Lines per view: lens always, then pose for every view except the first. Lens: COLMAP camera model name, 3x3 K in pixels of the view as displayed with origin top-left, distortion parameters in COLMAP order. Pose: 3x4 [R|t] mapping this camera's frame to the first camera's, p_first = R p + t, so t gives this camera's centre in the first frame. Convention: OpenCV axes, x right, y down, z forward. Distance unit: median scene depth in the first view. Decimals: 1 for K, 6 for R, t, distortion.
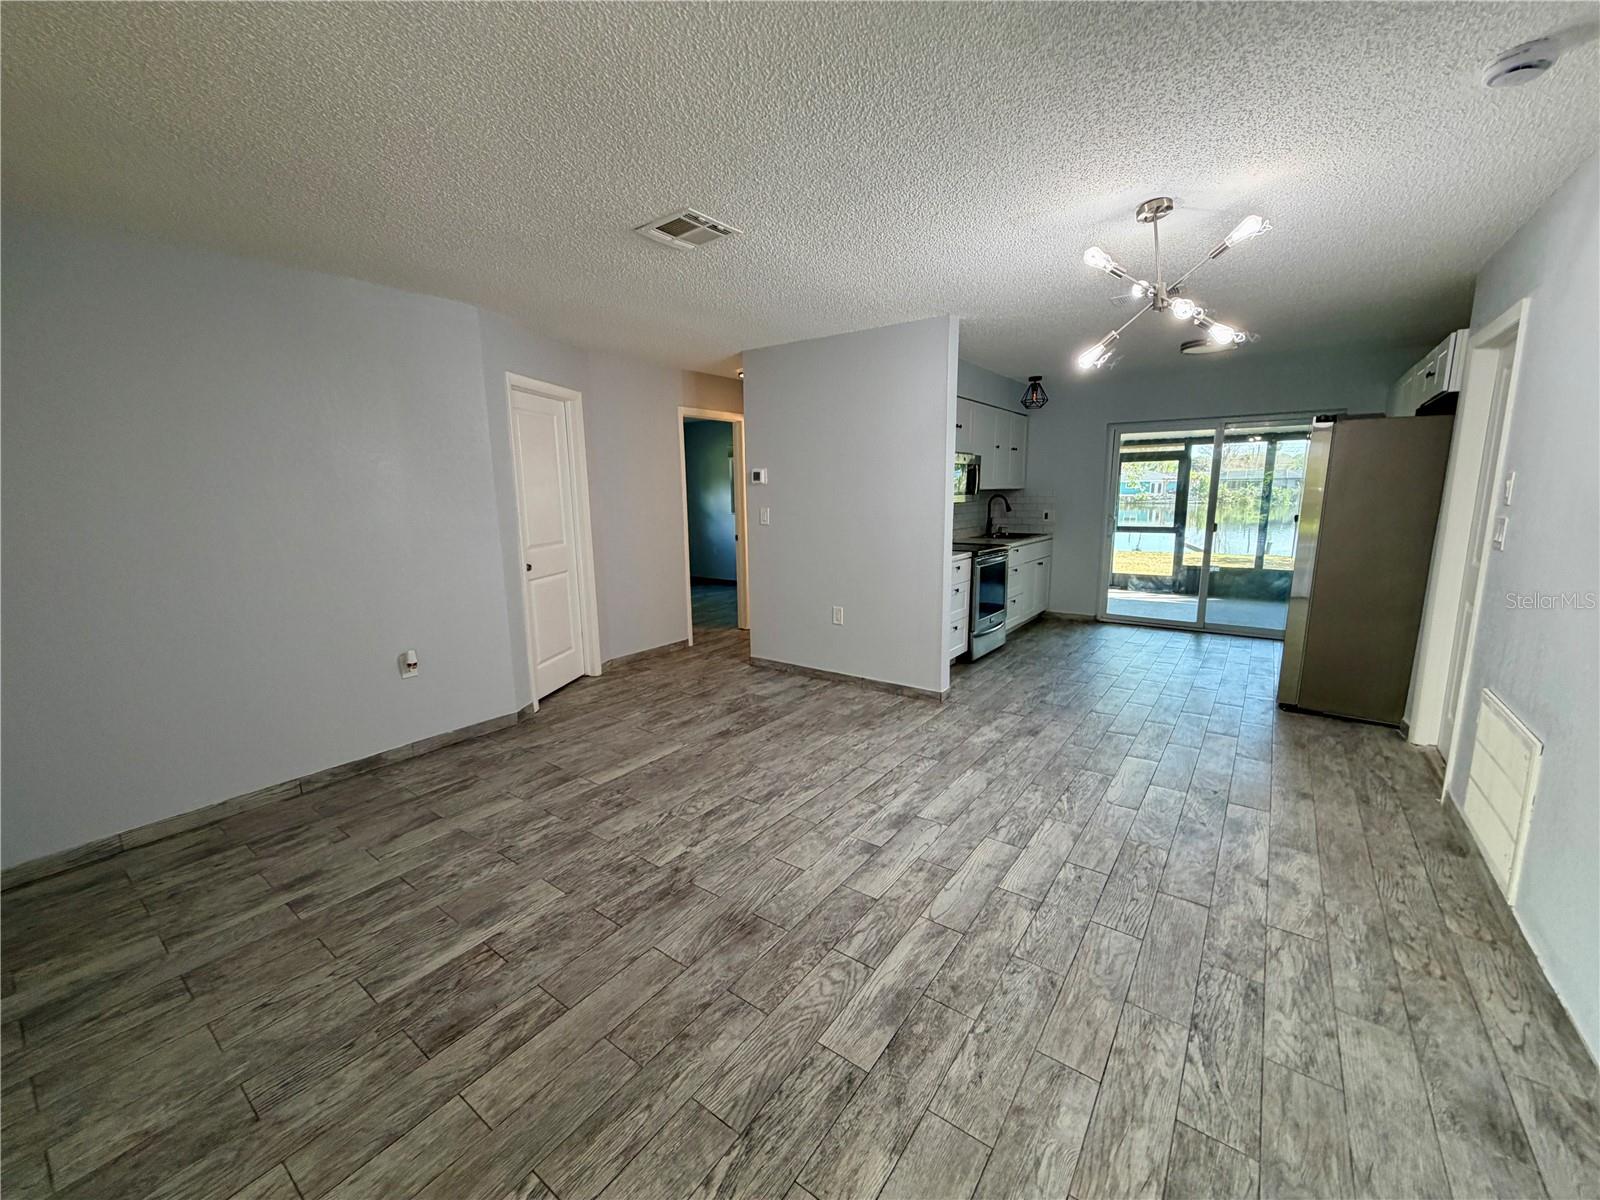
lens RADIAL K [[637.3, 0, 794.3], [0, 637.3, 597.5], [0, 0, 1]] dist [0.000990, 0.000474]
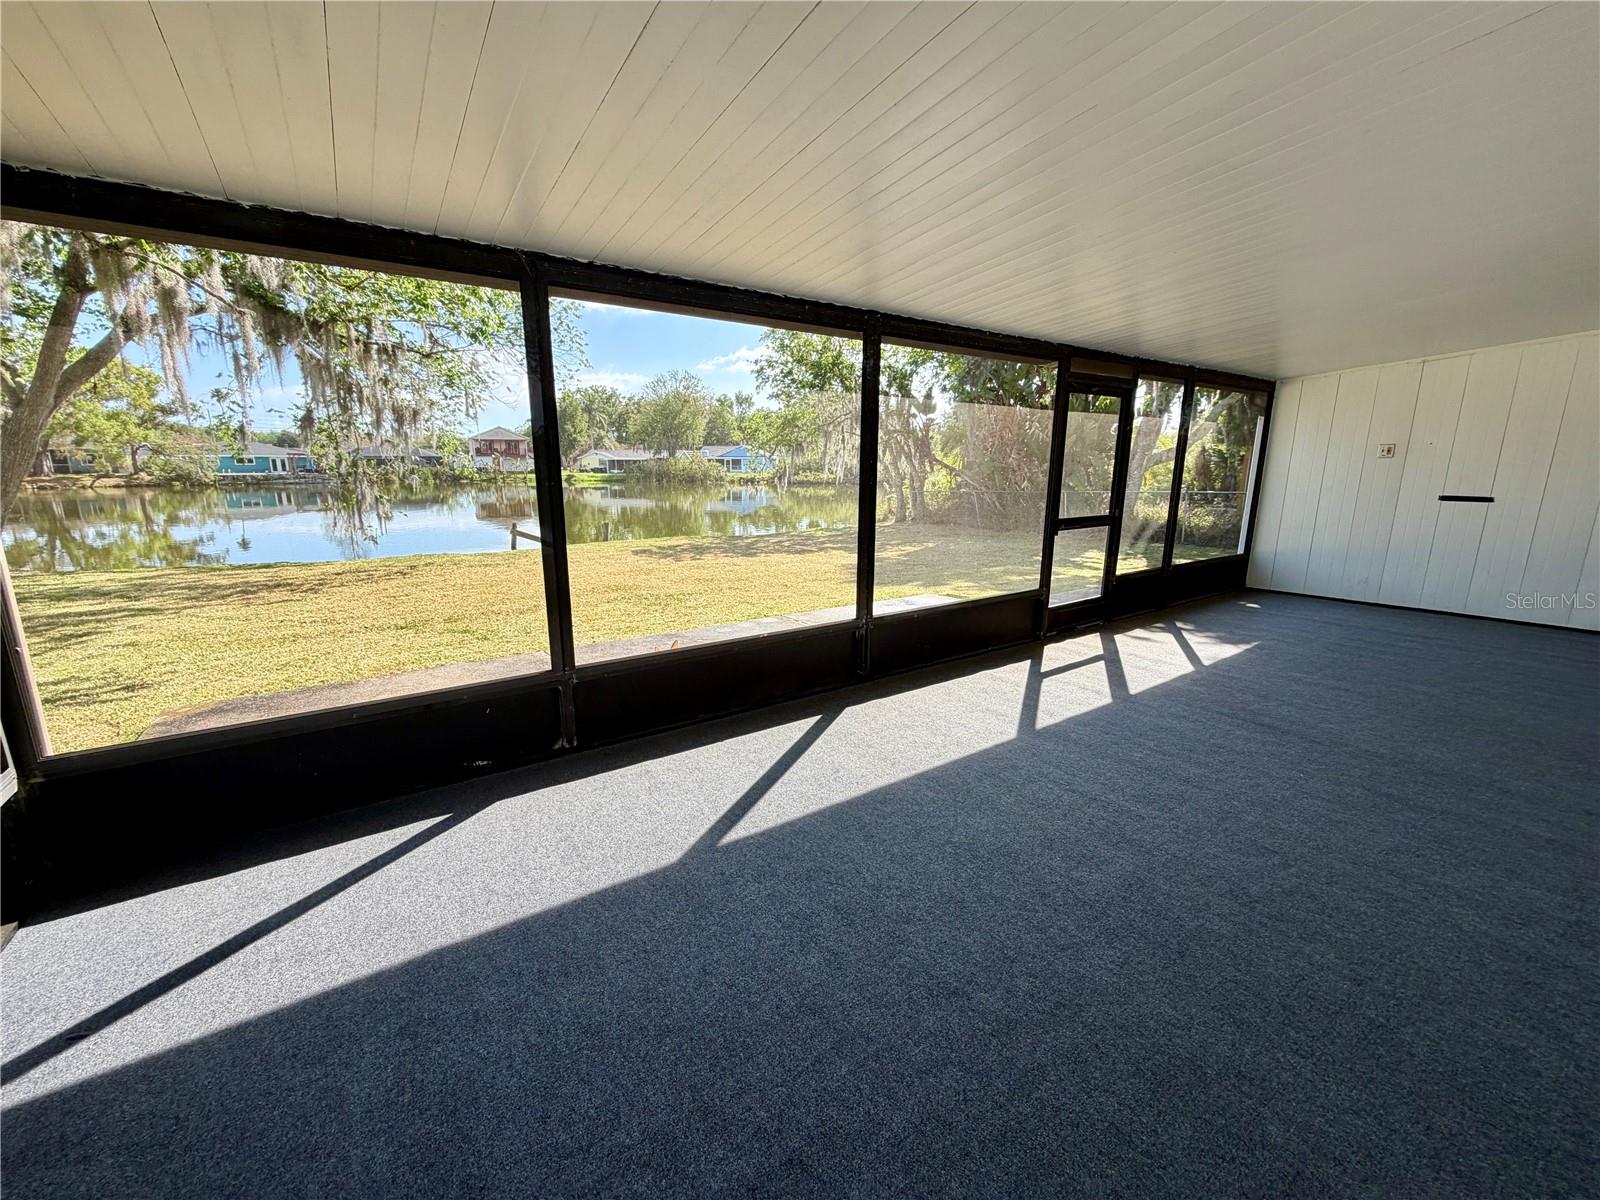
lens RADIAL K [[637.3, 0, 794.3], [0, 637.3, 597.5], [0, 0, 1]] dist [0.000990, 0.000474]
pose [[0.334554, -0.177426, 0.925523, -0.075079], [0.148547, 0.979767, 0.134129, -0.163970], [-0.930595, 0.092610, 0.354141, 1.098505]]
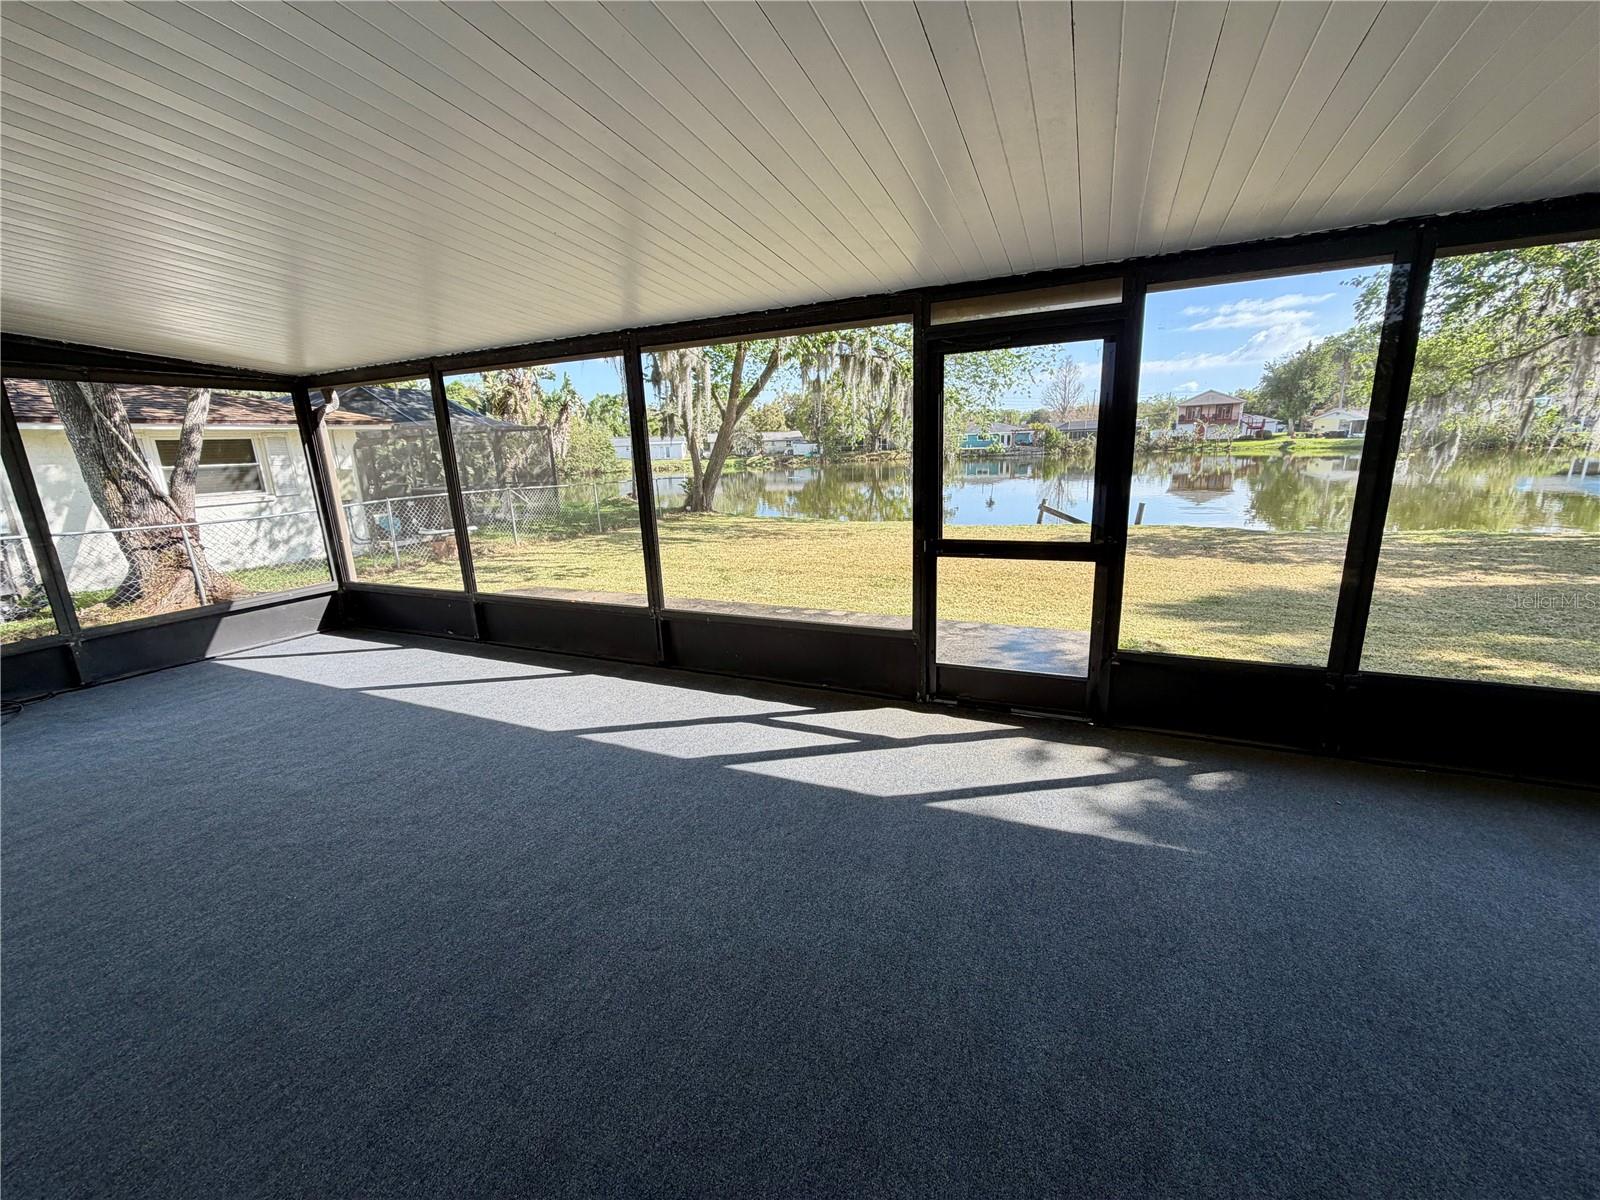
lens RADIAL K [[637.3, 0, 794.3], [0, 637.3, 597.5], [0, 0, 1]] dist [0.000990, 0.000474]
pose [[0.979792, -0.065438, 0.189011, 0.375289], [0.053338, 0.996230, 0.068412, -0.117434], [-0.192776, -0.056948, 0.979589, 0.704455]]
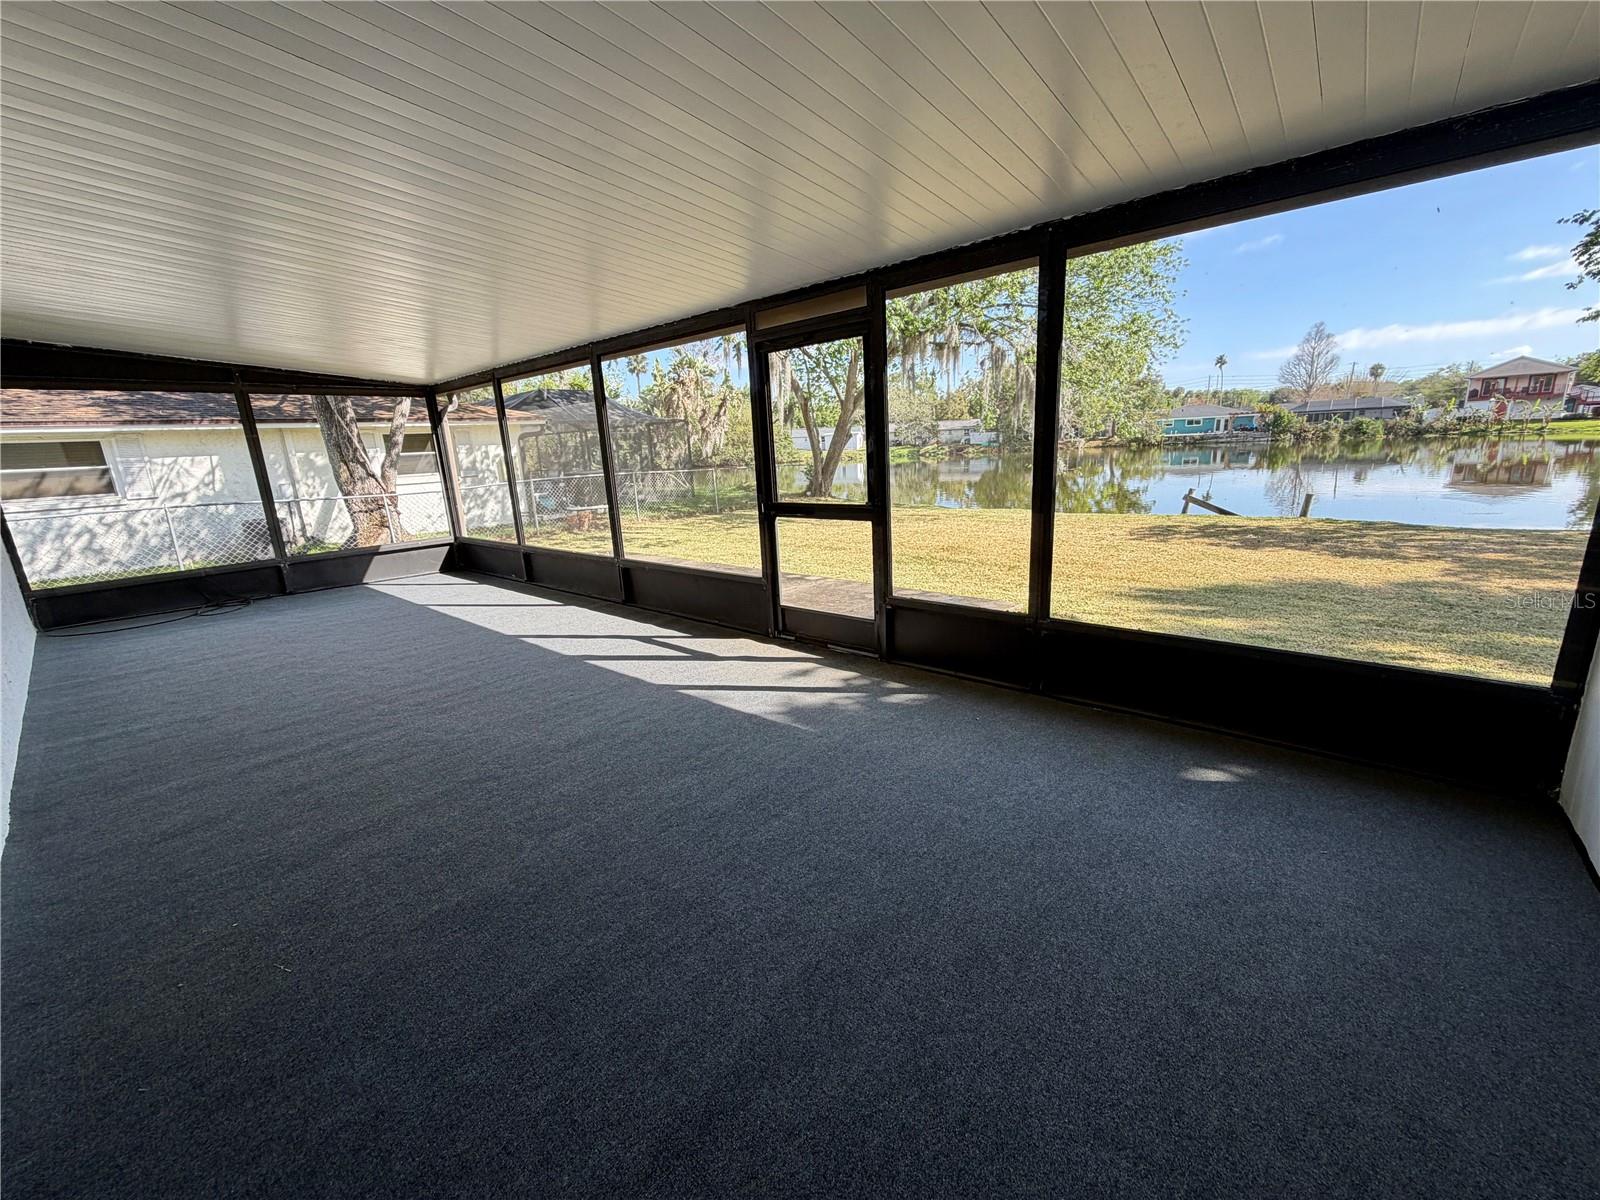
lens RADIAL K [[637.3, 0, 794.3], [0, 637.3, 597.5], [0, 0, 1]] dist [0.000990, 0.000474]
pose [[0.996019, -0.010234, -0.088555, 0.596272], [0.016721, 0.997205, 0.072823, -0.084631], [0.087562, -0.074014, 0.993406, 0.586610]]
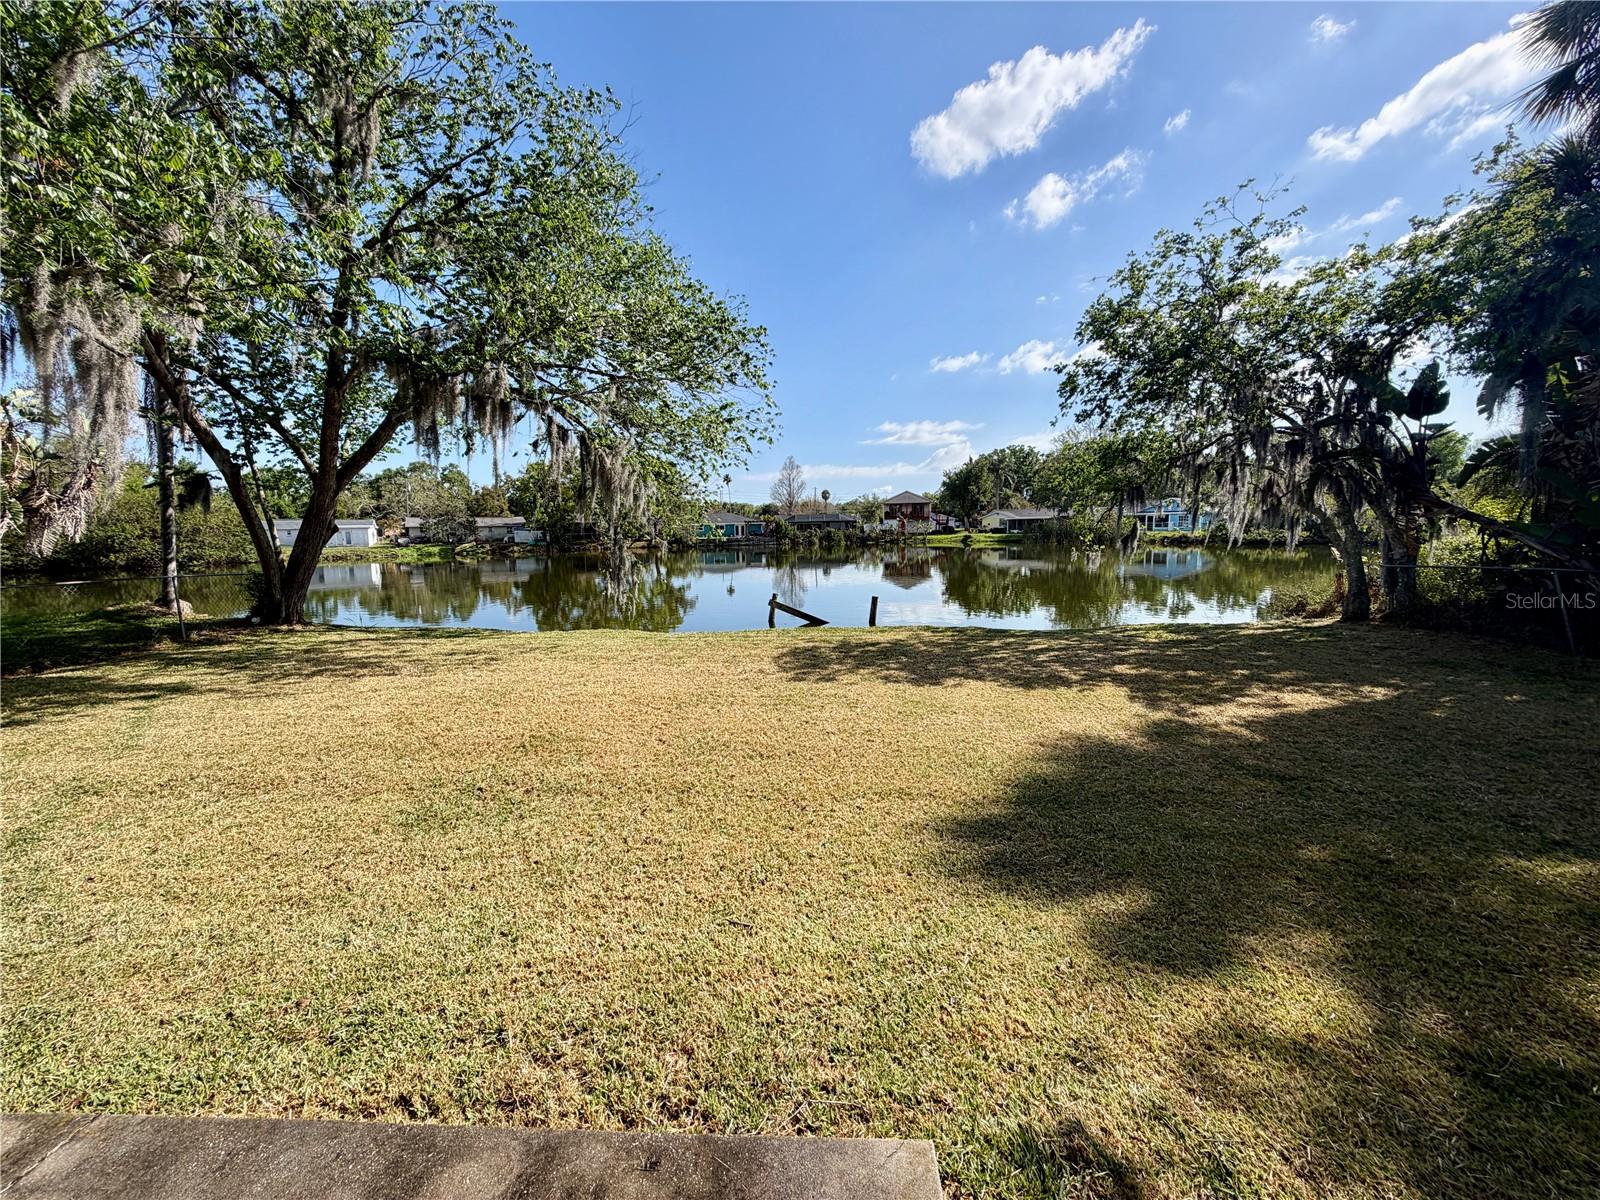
lens RADIAL K [[638.5, 0, 796.2], [0, 638.5, 601.6], [0, 0, 1]] dist [-0.000311, 0.000032]
pose [[0.827849, -0.064617, 0.557217, 0.648760], [0.098634, 0.994635, -0.031197, -0.171248], [-0.552211, 0.080787, 0.829781, 1.096305]]
